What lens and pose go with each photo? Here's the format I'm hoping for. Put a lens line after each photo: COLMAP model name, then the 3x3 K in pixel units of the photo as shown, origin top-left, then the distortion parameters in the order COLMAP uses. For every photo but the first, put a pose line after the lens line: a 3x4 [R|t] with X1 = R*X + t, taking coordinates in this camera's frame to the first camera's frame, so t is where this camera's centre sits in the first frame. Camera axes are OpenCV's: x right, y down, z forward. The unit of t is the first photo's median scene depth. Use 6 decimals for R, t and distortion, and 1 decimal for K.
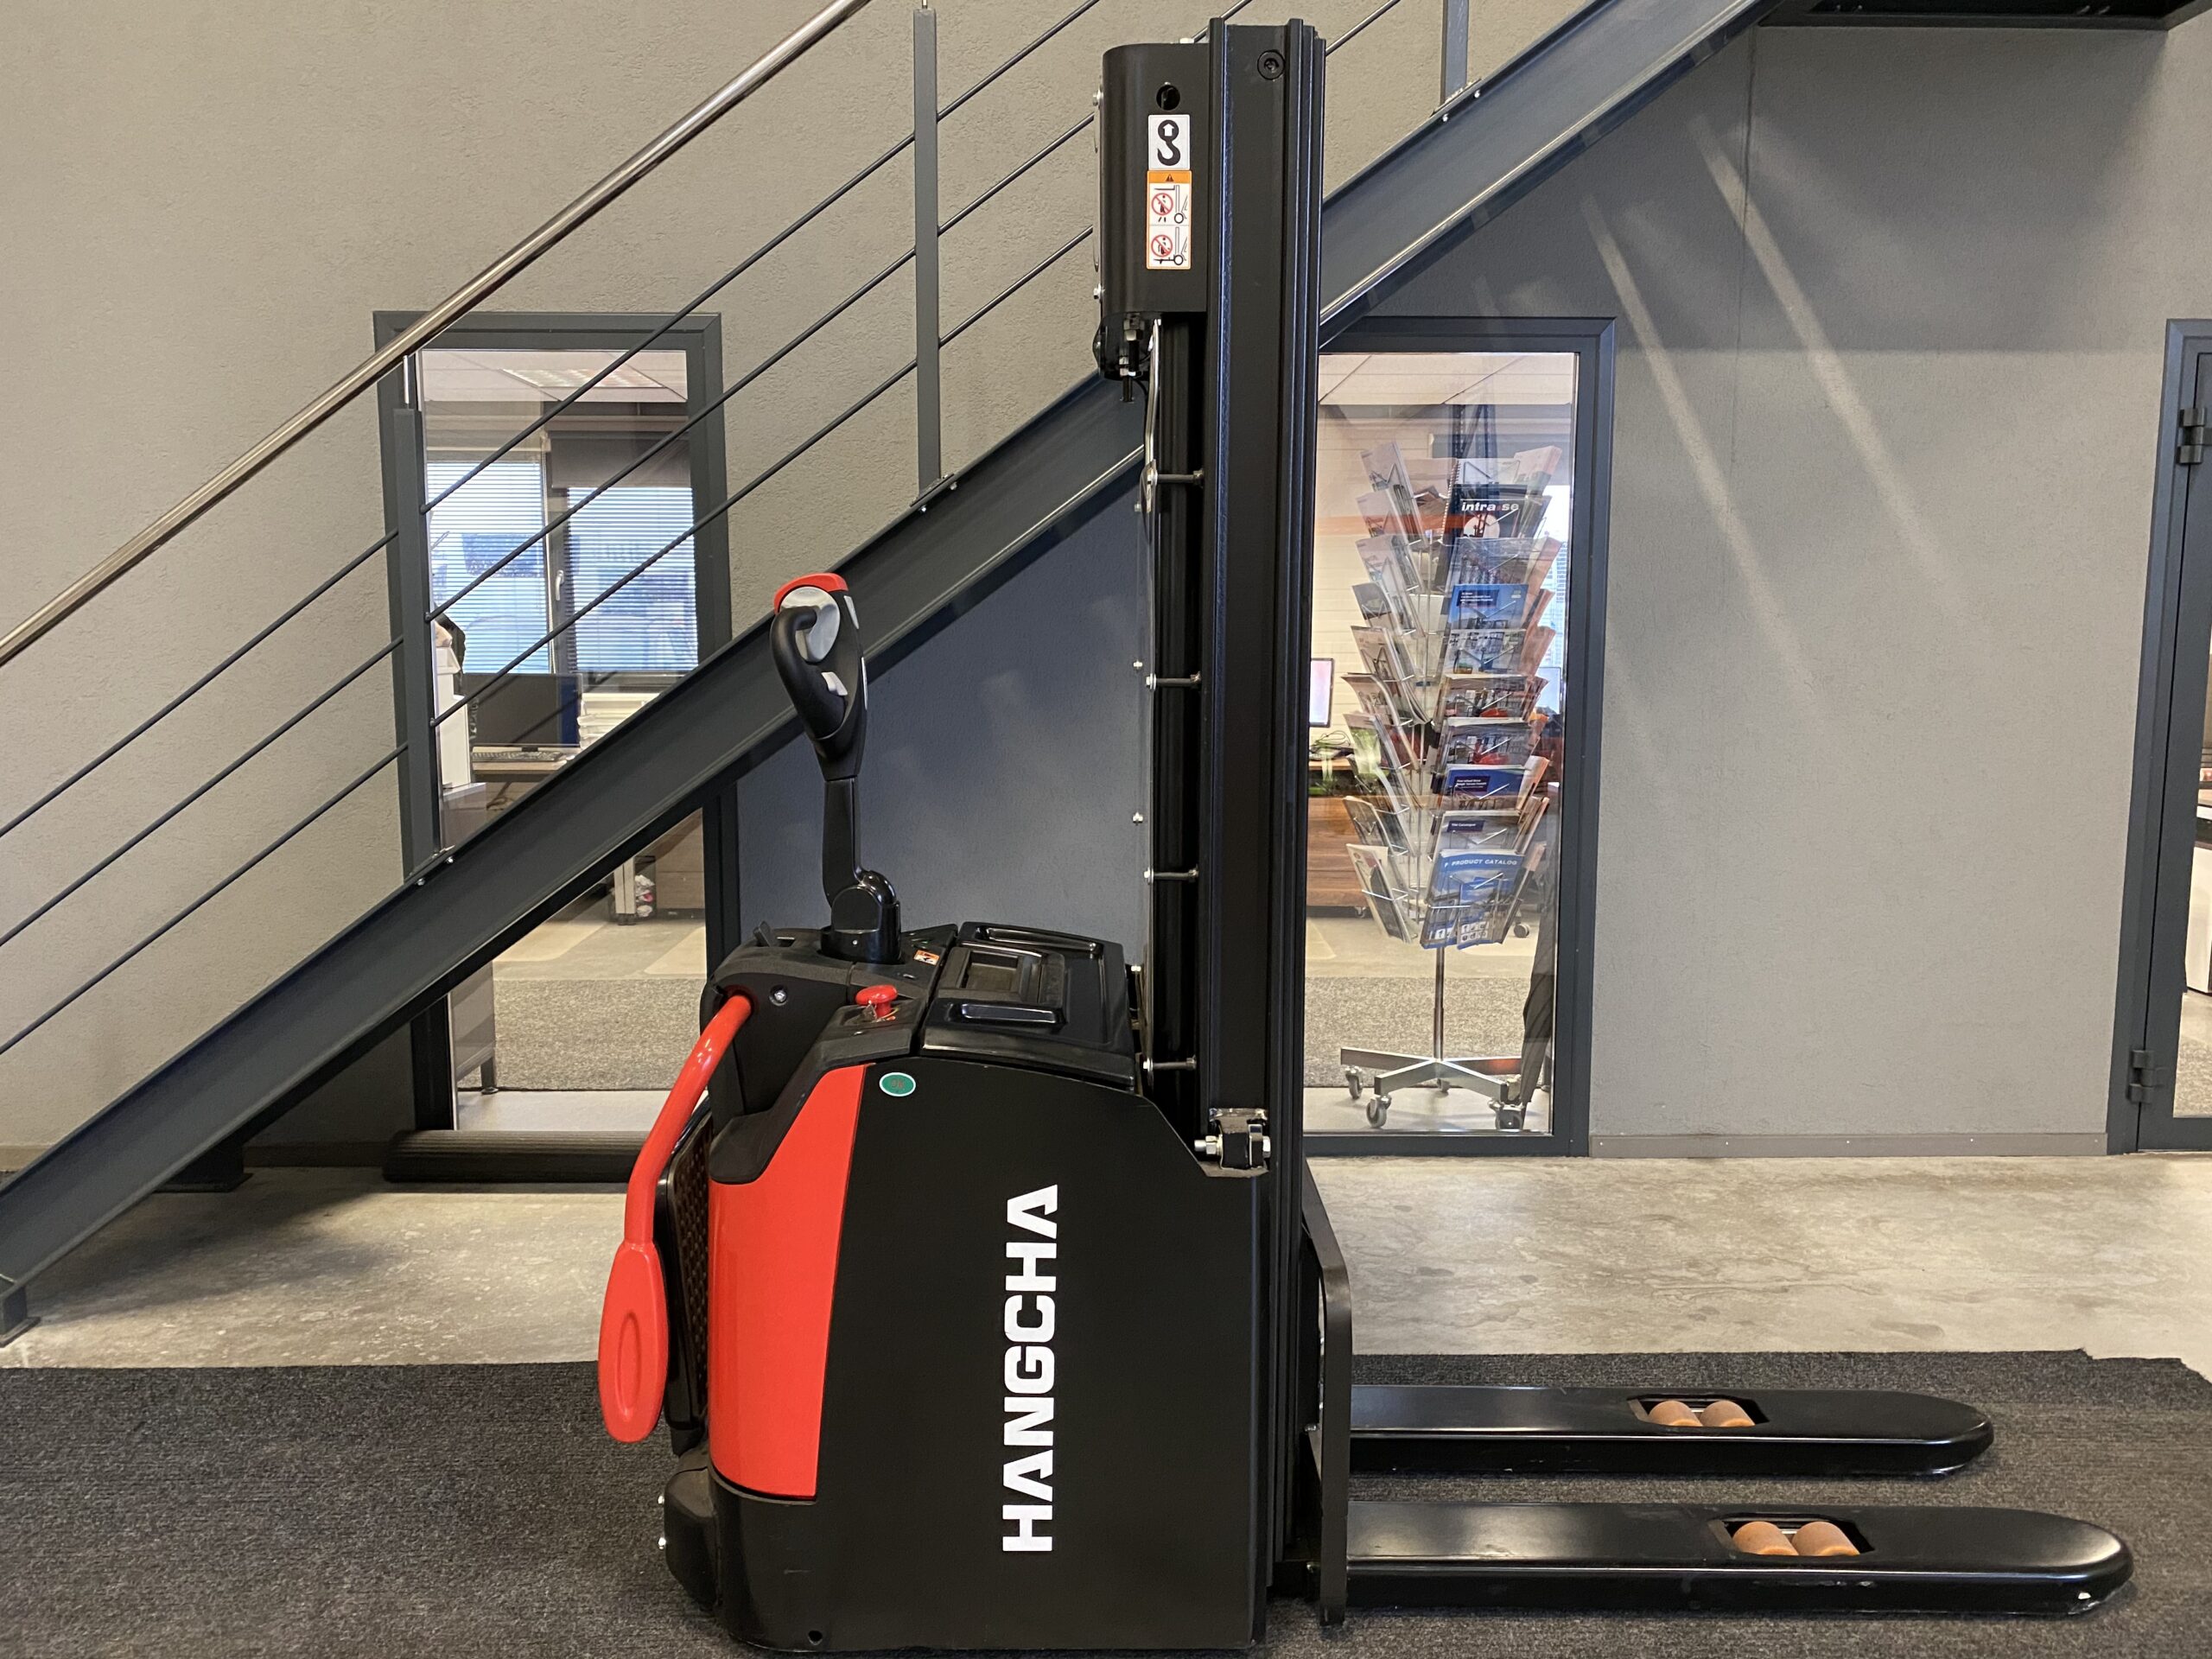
lens RADIAL K [[1702.6, 0, 1113.6], [0, 1702.6, 823.2], [0, 0, 1]] dist [0.011267, -0.006796]
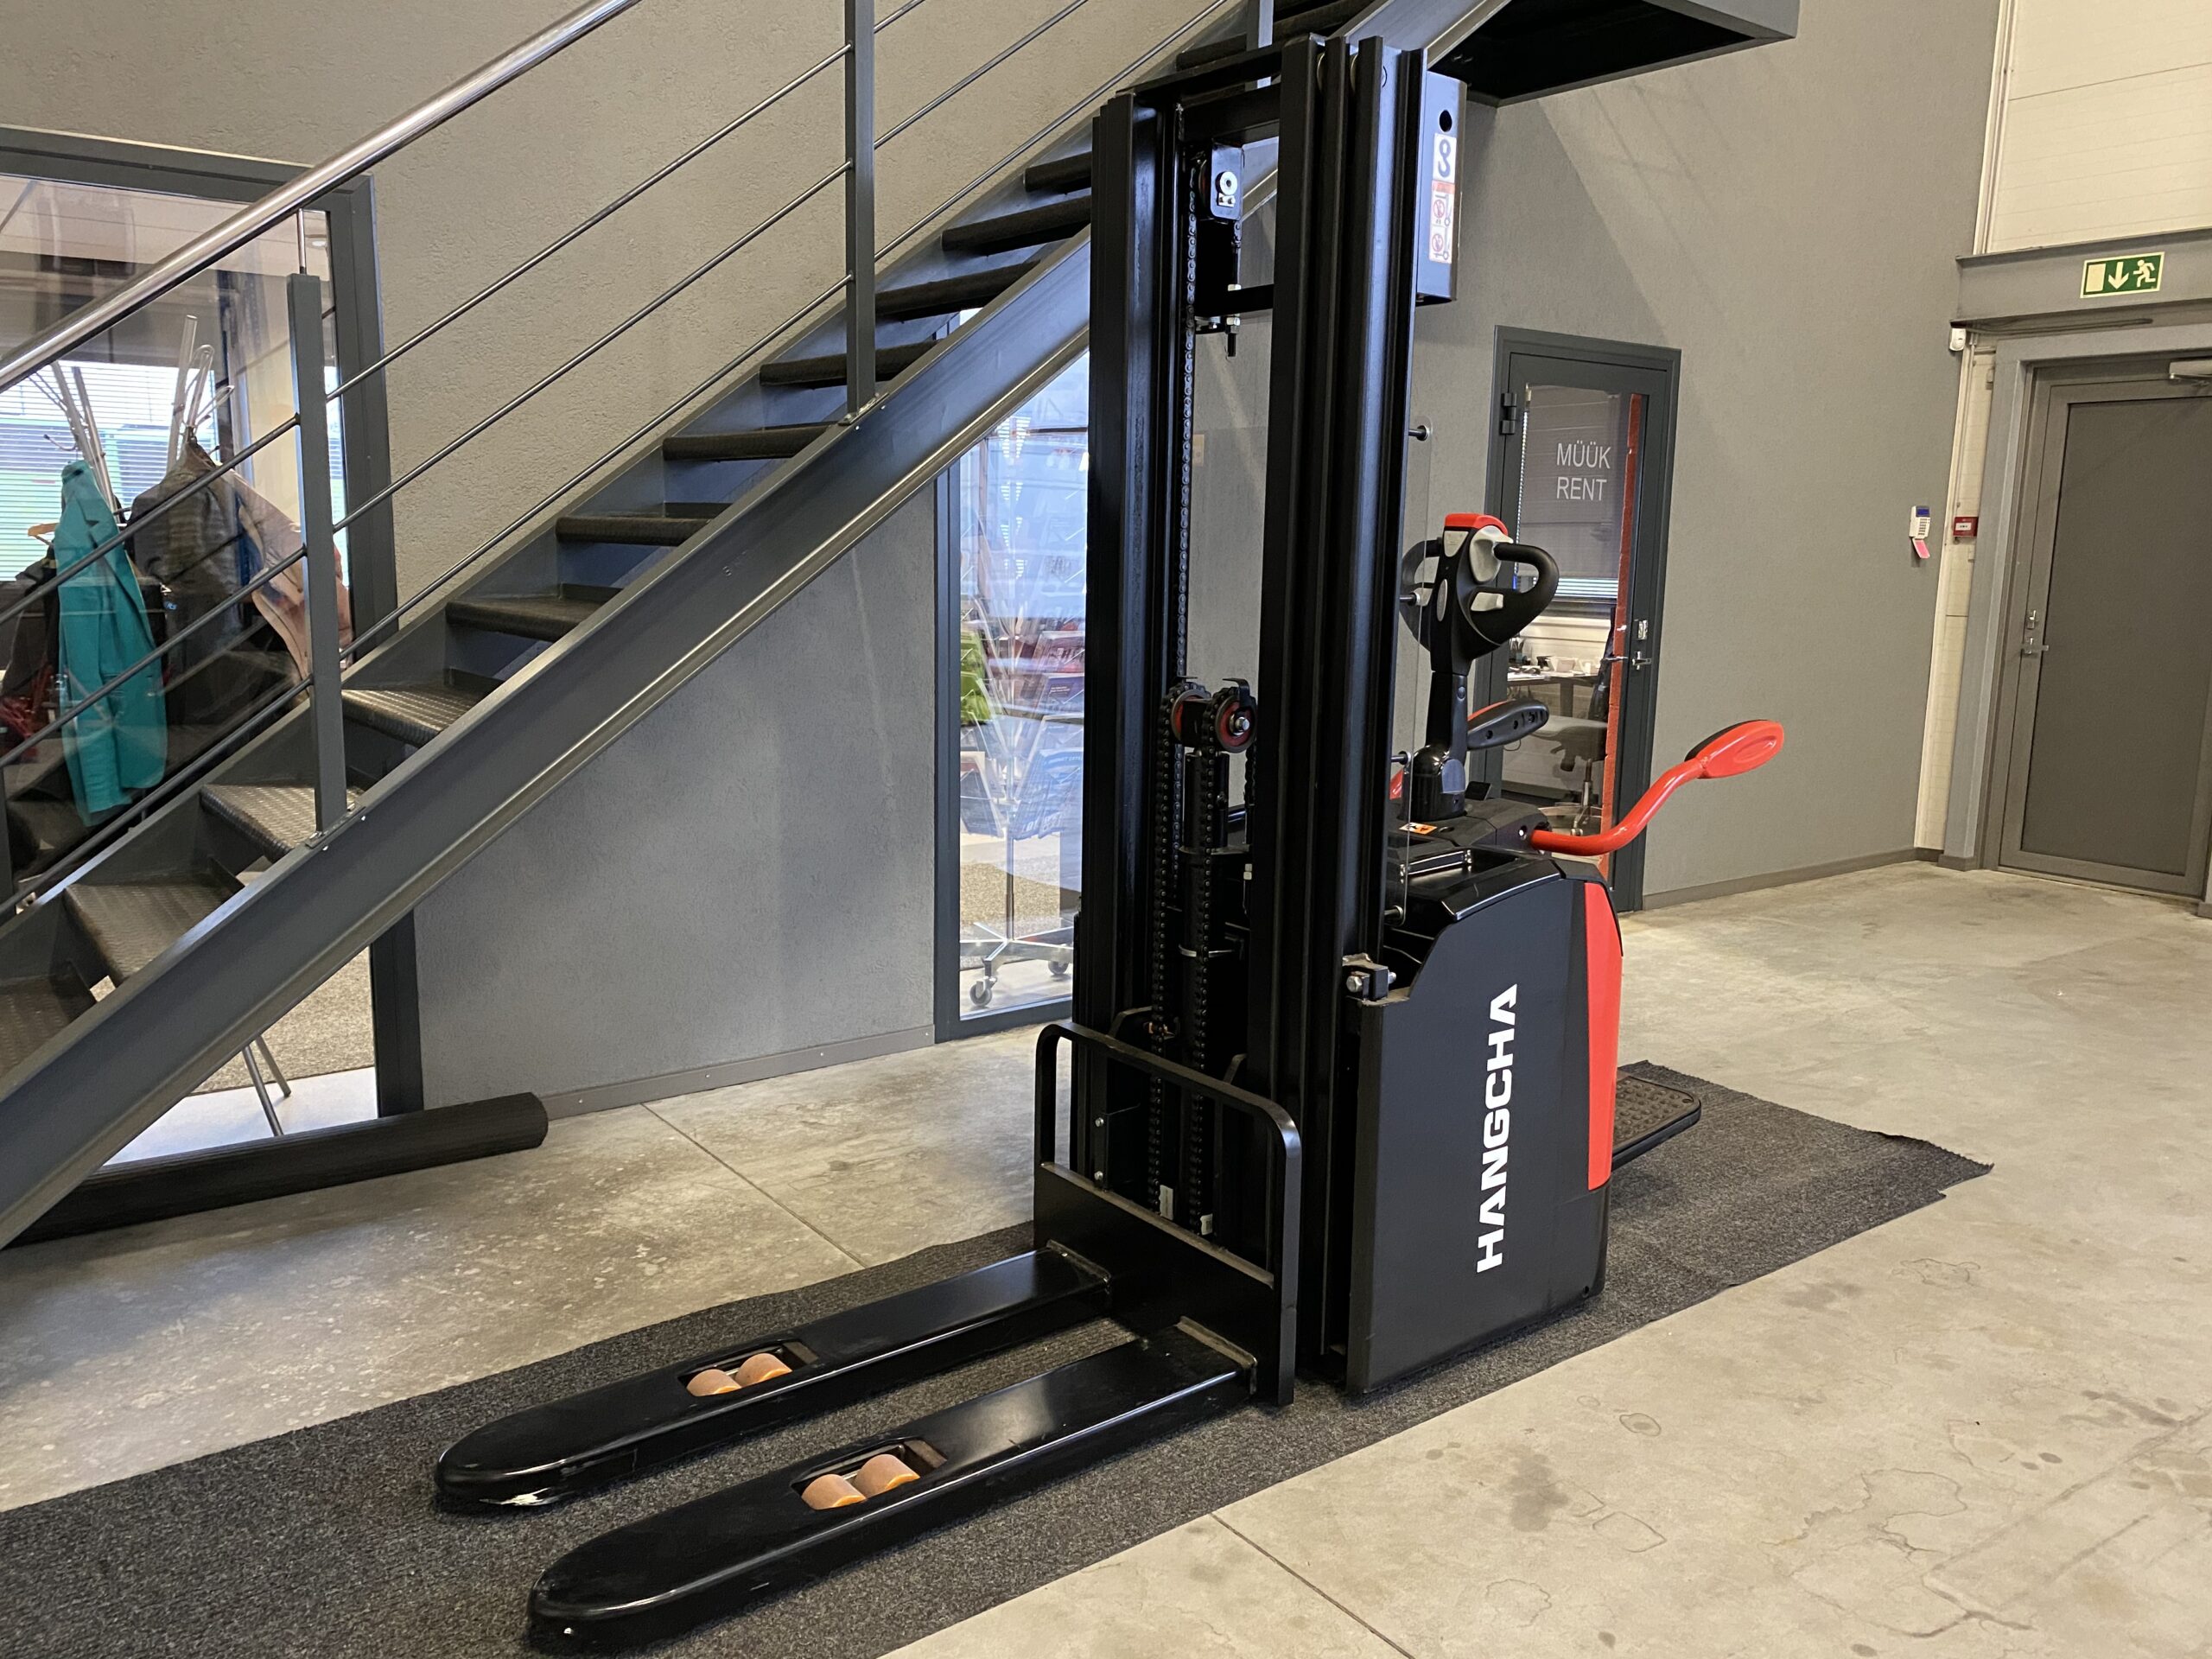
lens RADIAL K [[1702.4, 0, 1106.0], [0, 1702.4, 829.5], [0, 0, 1]] dist [0.011794, -0.006783]
pose [[0.812139, -0.087347, 0.576889, -0.480498], [0.056455, 0.995856, 0.071306, -0.010538], [-0.580726, -0.025342, 0.813704, 0.076707]]
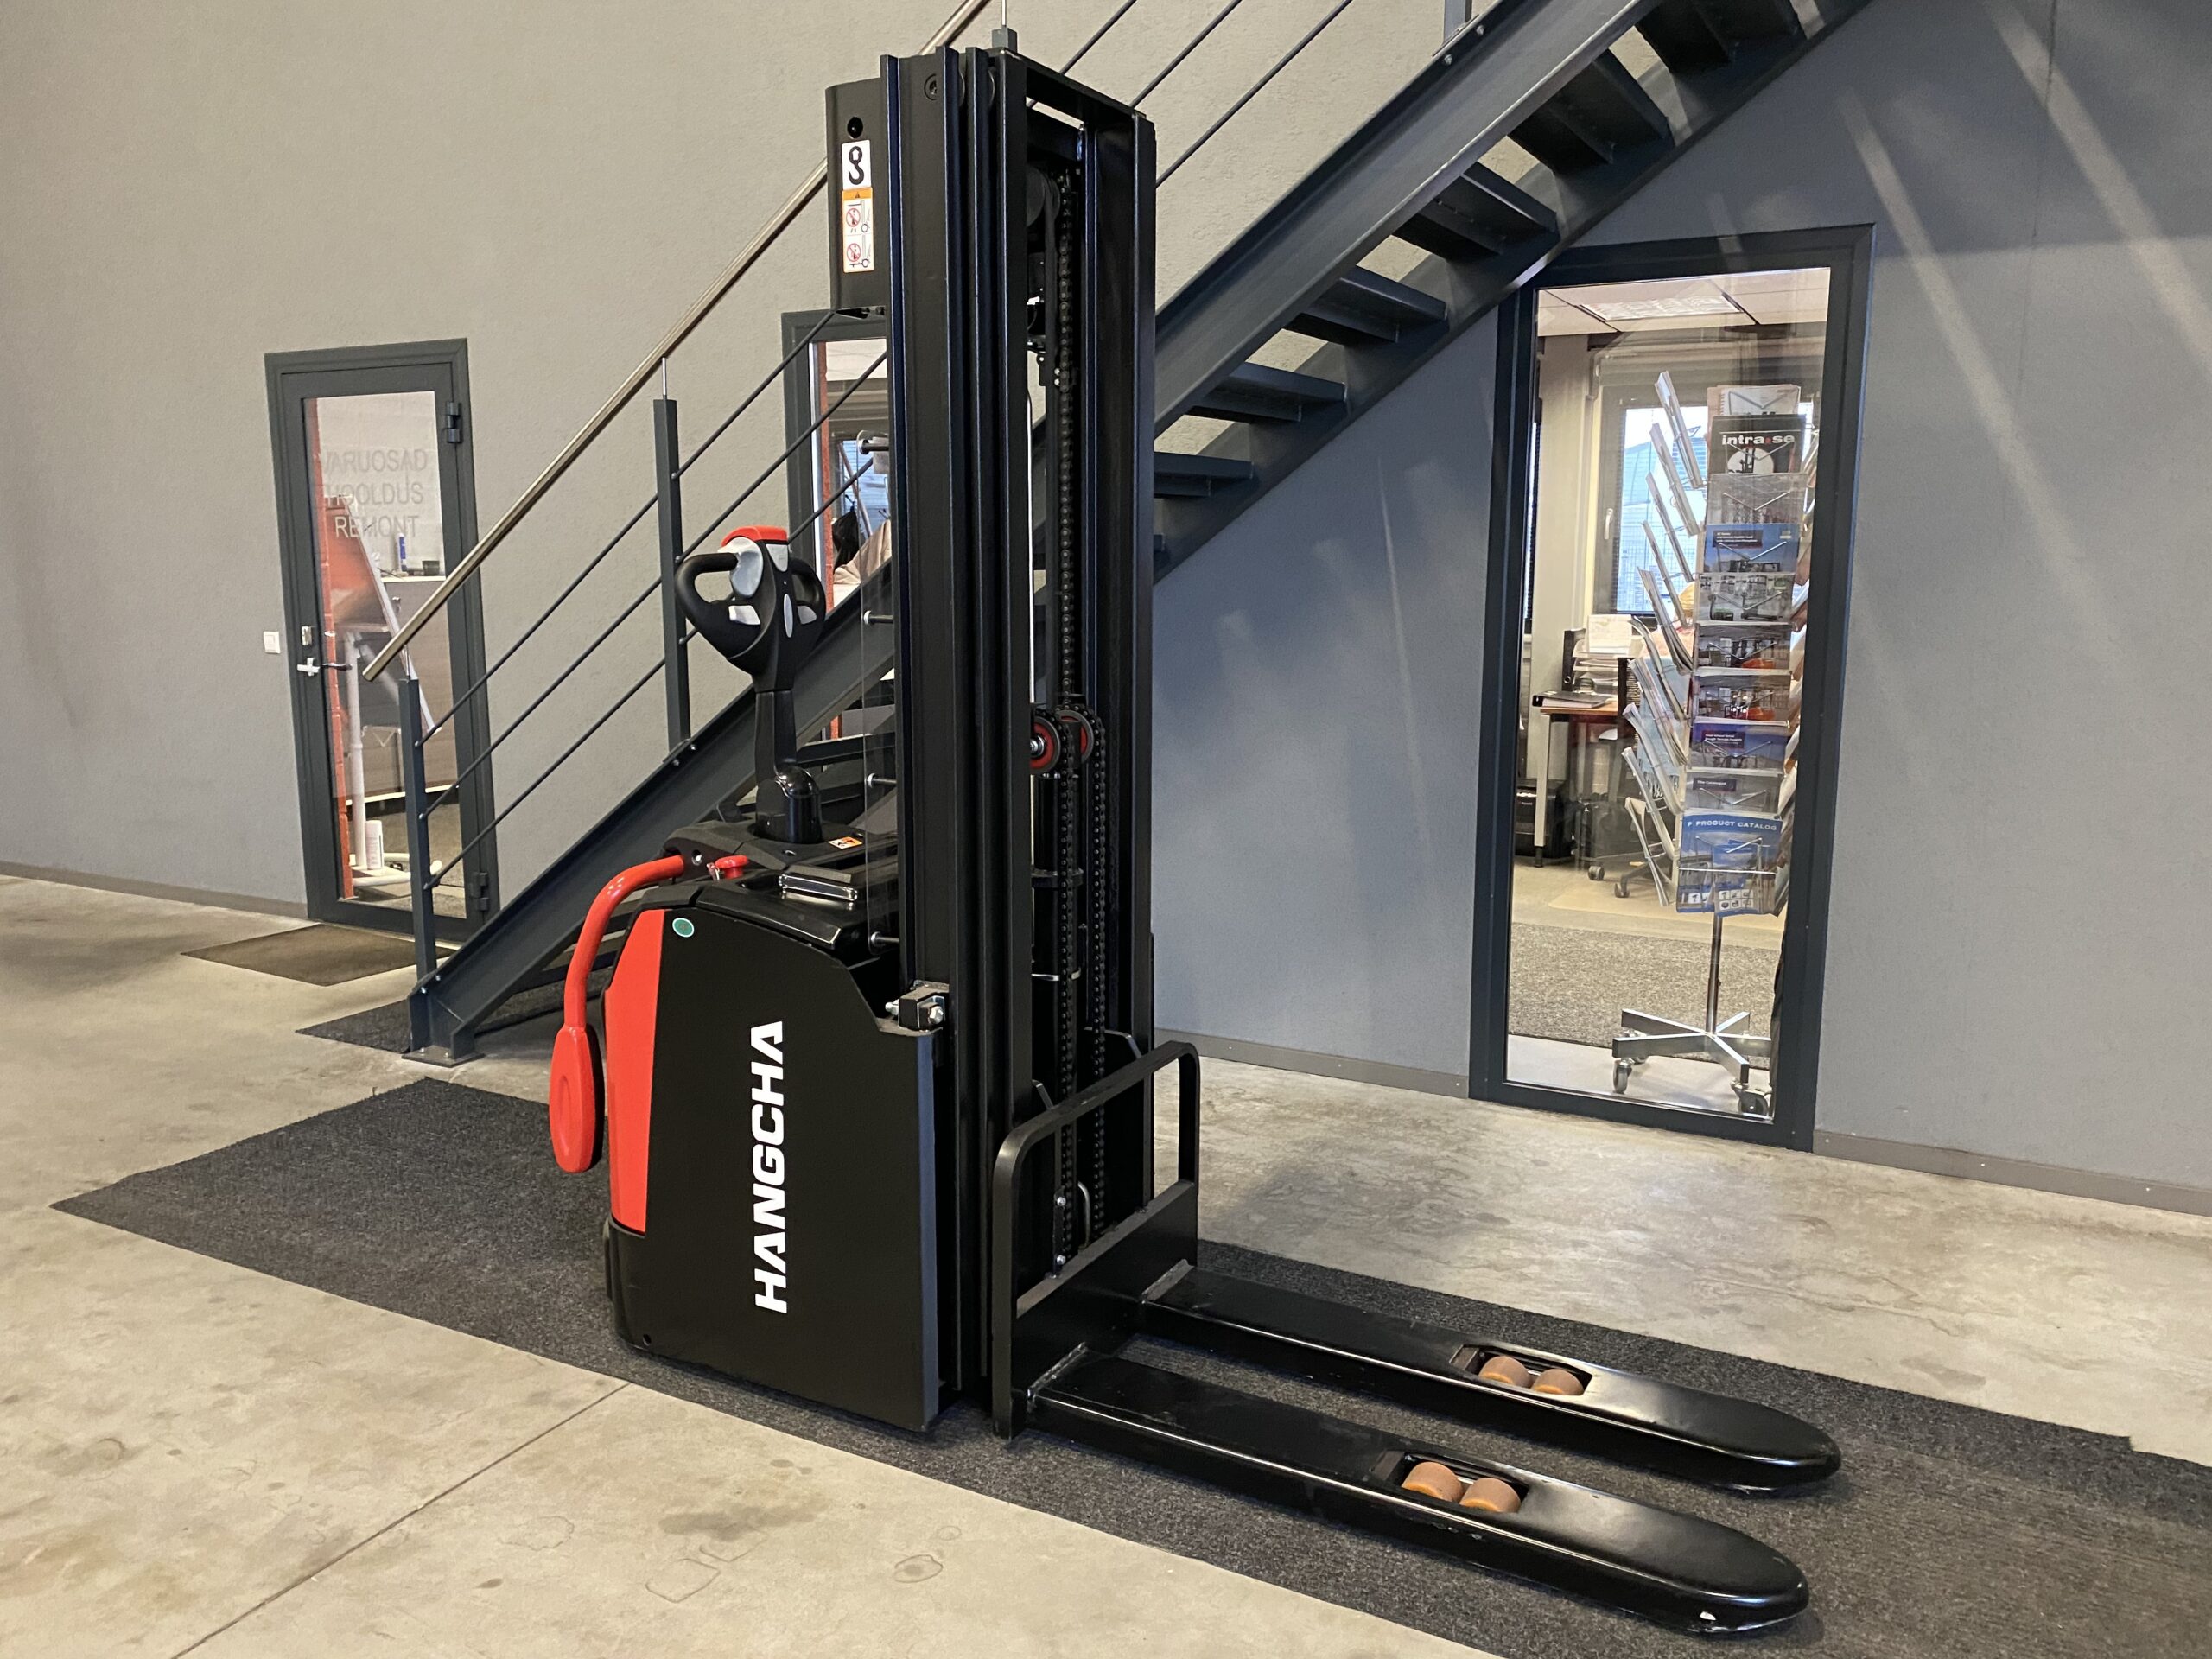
lens RADIAL K [[1705.7, 0, 1093.6], [0, 1705.7, 825.3], [0, 0, 1]] dist [0.007901, -0.003417]
pose [[0.867848, 0.079389, -0.490447, 0.430483], [-0.060649, 0.996696, 0.054018, -0.006456], [0.493115, -0.017135, 0.869795, 0.016618]]
